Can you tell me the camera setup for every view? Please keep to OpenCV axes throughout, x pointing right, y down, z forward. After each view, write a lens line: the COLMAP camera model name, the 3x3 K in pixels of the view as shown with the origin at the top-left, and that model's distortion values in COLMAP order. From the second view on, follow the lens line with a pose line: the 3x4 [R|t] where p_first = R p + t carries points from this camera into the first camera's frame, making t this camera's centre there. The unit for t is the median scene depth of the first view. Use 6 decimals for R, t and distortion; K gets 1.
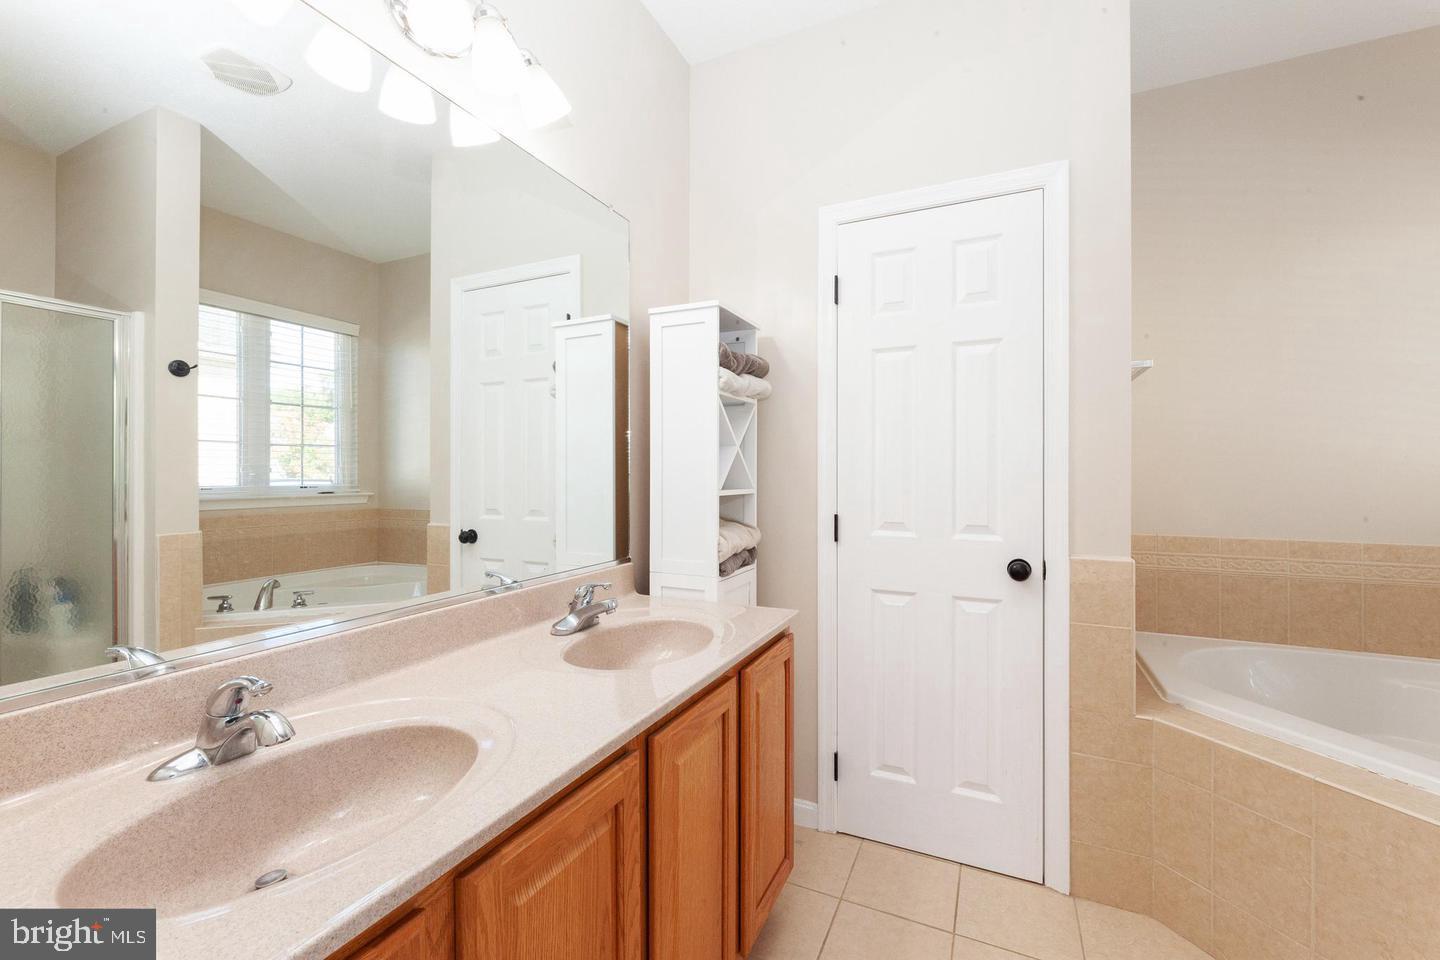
lens RADIAL K [[599.8, 0, 722.0], [0, 599.8, 479.4], [0, 0, 1]] dist [-0.001045, 0.000094]
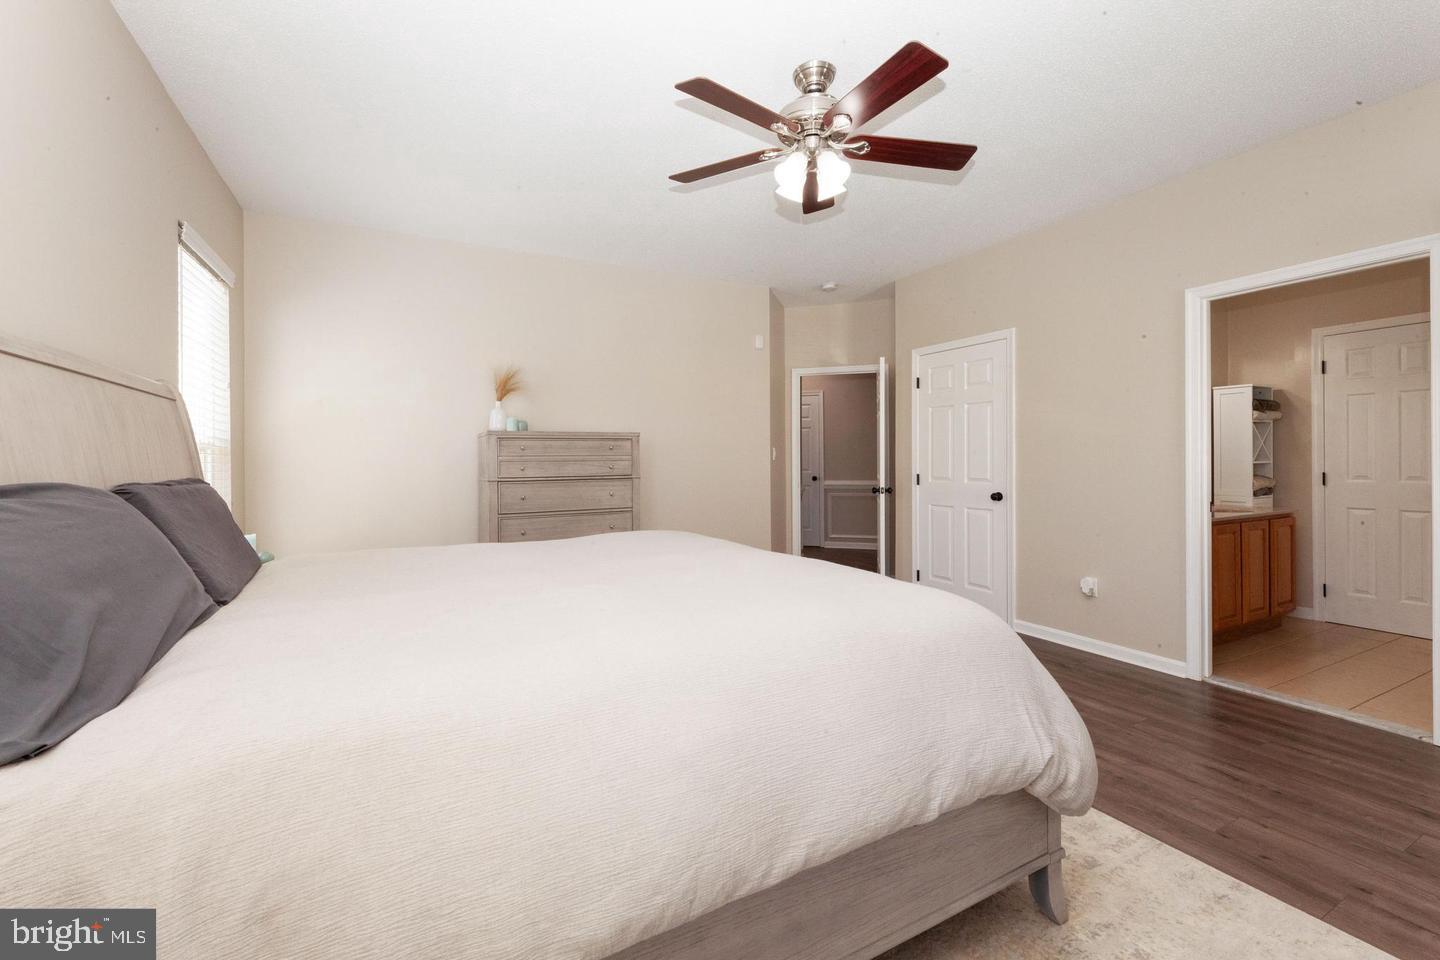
lens RADIAL K [[599.8, 0, 712.3], [0, 599.8, 465.5], [0, 0, 1]] dist [-0.001045, 0.000094]
pose [[0.784774, -0.005135, -0.619761, -0.210661], [0.006858, 0.999976, 0.000398, 0.019043], [0.619744, -0.004563, 0.784790, -2.171255]]
